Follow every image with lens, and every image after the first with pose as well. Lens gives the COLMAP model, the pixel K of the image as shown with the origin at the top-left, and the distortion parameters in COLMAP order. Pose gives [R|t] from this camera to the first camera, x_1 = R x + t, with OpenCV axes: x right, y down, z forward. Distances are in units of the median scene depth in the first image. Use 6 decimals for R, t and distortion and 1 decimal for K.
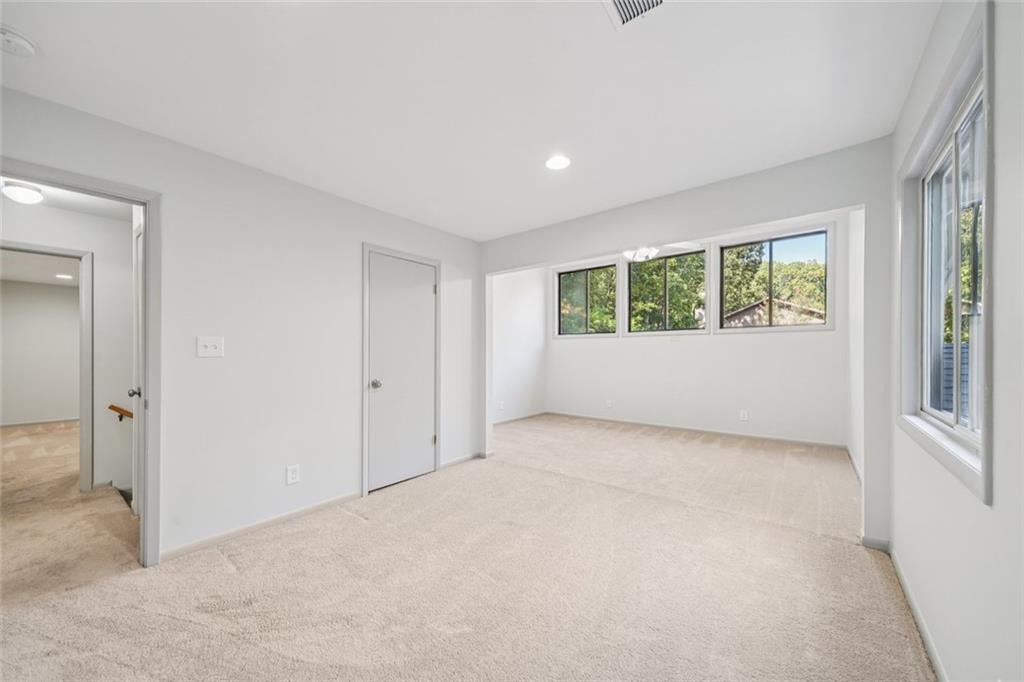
lens RADIAL K [[364.6, 0, 509.6], [0, 364.6, 350.2], [0, 0, 1]] dist [-0.001056, -0.000064]
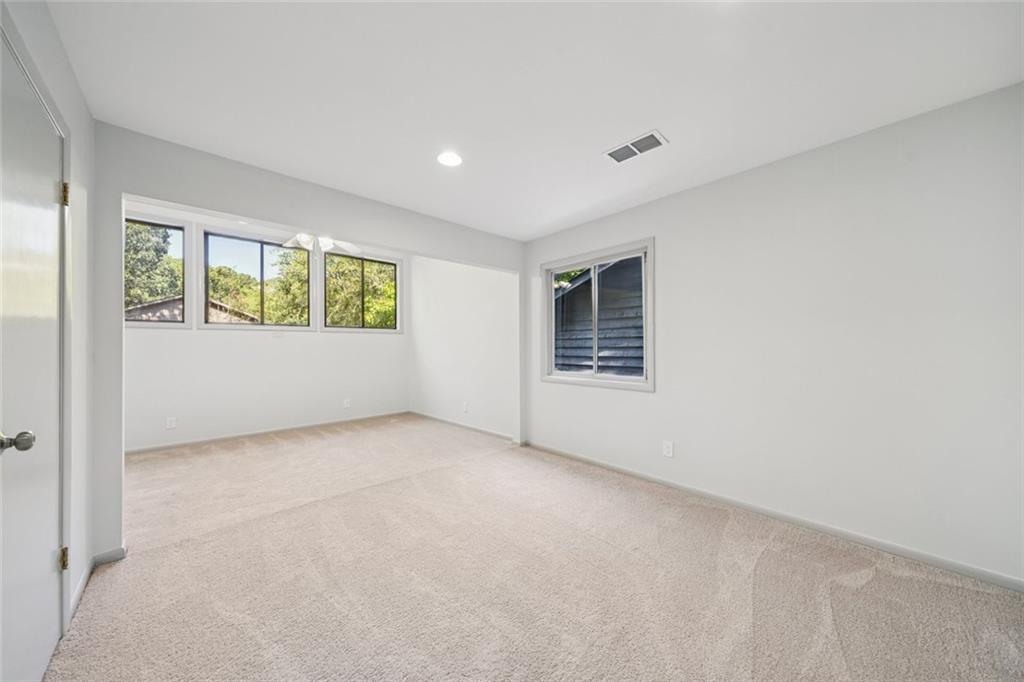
lens RADIAL K [[364.6, 0, 509.6], [0, 364.6, 350.2], [0, 0, 1]] dist [-0.001056, -0.000064]
pose [[0.141136, -0.004504, 0.989980, -0.516787], [0.001492, 0.999989, 0.004337, 0.005555], [-0.989989, 0.000865, 0.141142, 0.410278]]
